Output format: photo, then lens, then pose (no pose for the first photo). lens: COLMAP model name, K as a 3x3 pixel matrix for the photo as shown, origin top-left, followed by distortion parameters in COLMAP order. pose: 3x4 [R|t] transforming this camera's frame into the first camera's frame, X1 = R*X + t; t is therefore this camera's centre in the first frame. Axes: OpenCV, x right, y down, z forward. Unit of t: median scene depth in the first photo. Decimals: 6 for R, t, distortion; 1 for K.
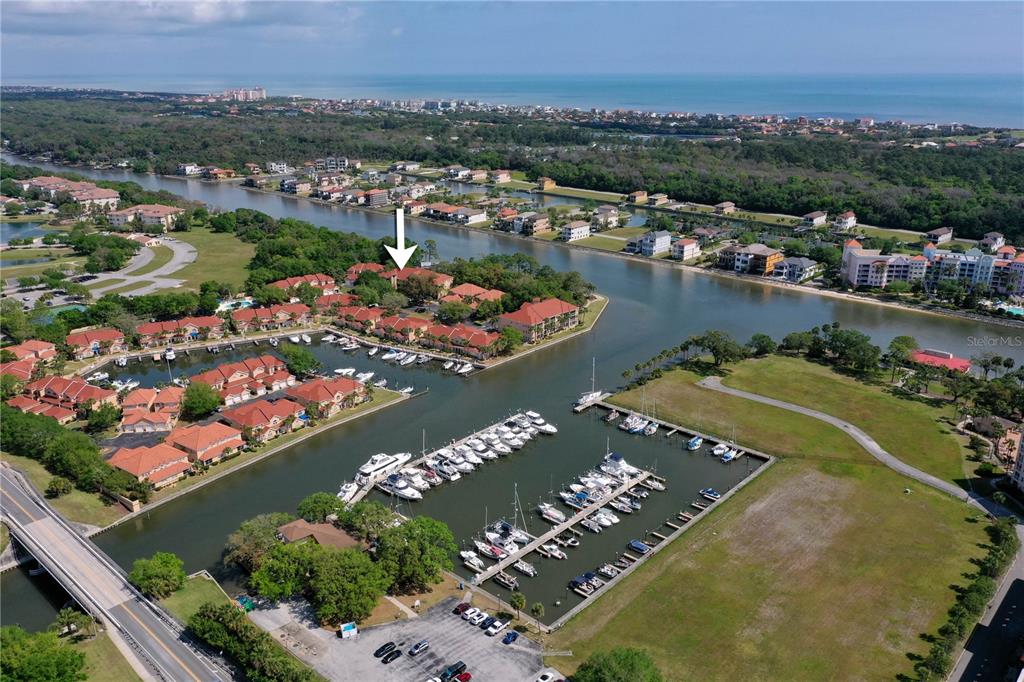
lens RADIAL K [[805.9, 0, 512.0], [0, 805.9, 341.0], [0, 0, 1]] dist [0.000934, -0.000074]
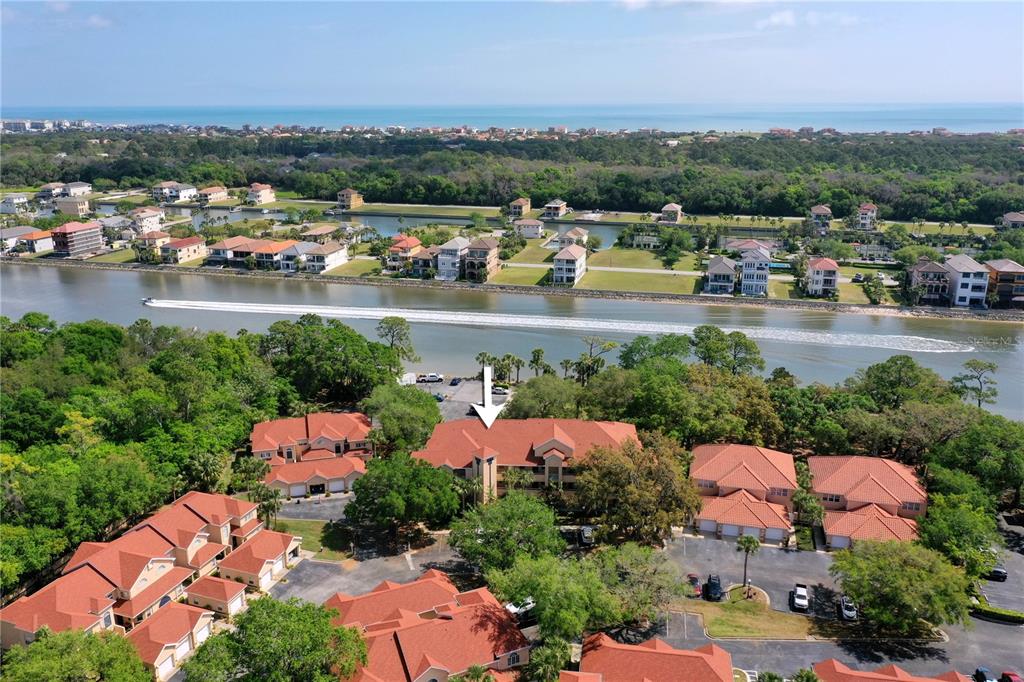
lens RADIAL K [[797.1, 0, 509.2], [0, 797.1, 340.6], [0, 0, 1]] dist [0.004767, -0.005365]
pose [[0.884985, -0.134710, 0.445708, -0.150116], [0.150981, 0.988536, -0.001011, -0.069273], [-0.440462, 0.068188, 0.895178, 0.412791]]
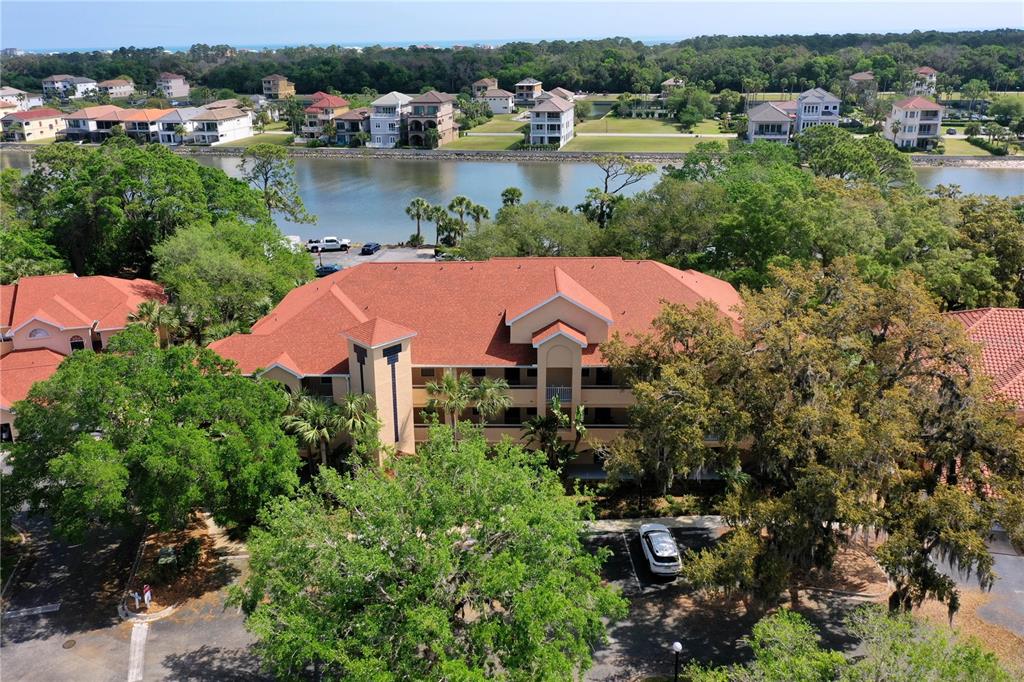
lens RADIAL K [[815.2, 0, 479.4], [0, 815.2, 307.0], [0, 0, 1]] dist [0.003117, -0.000195]
pose [[0.882628, -0.164001, 0.440536, -0.104588], [0.170069, 0.985089, 0.025987, -0.049362], [-0.438229, 0.051984, 0.897359, 0.504165]]
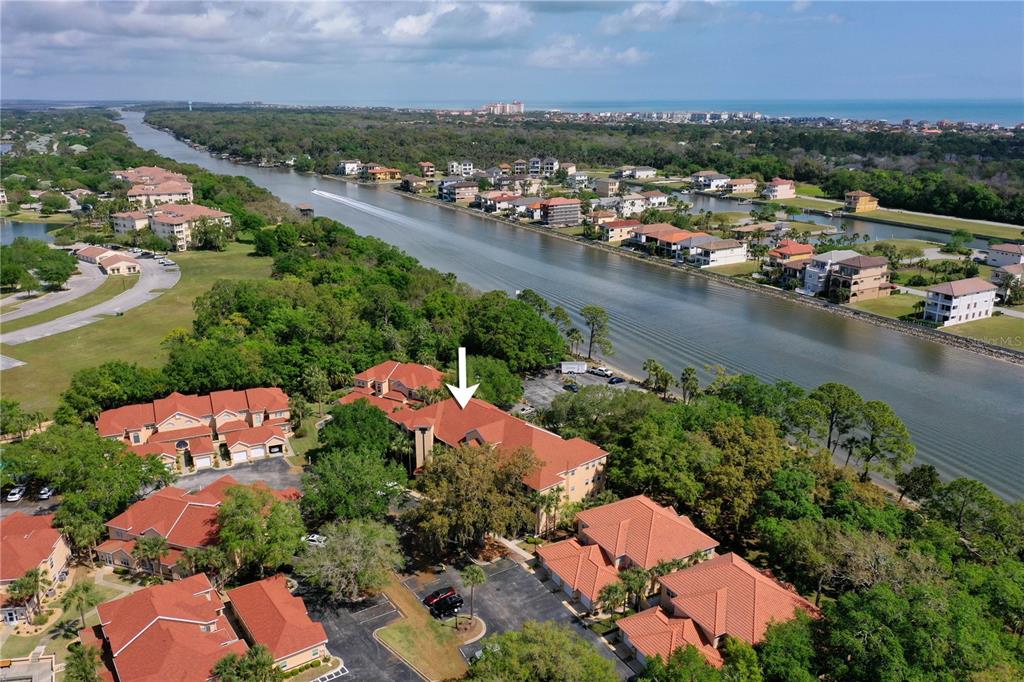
lens RADIAL K [[797.1, 0, 509.2], [0, 797.1, 340.6], [0, 0, 1]] dist [0.004767, -0.005365]
pose [[0.945808, 0.091190, -0.311661, -0.009661], [-0.100387, 0.994856, -0.013558, -0.065129], [0.308821, 0.044110, 0.950097, 0.397426]]
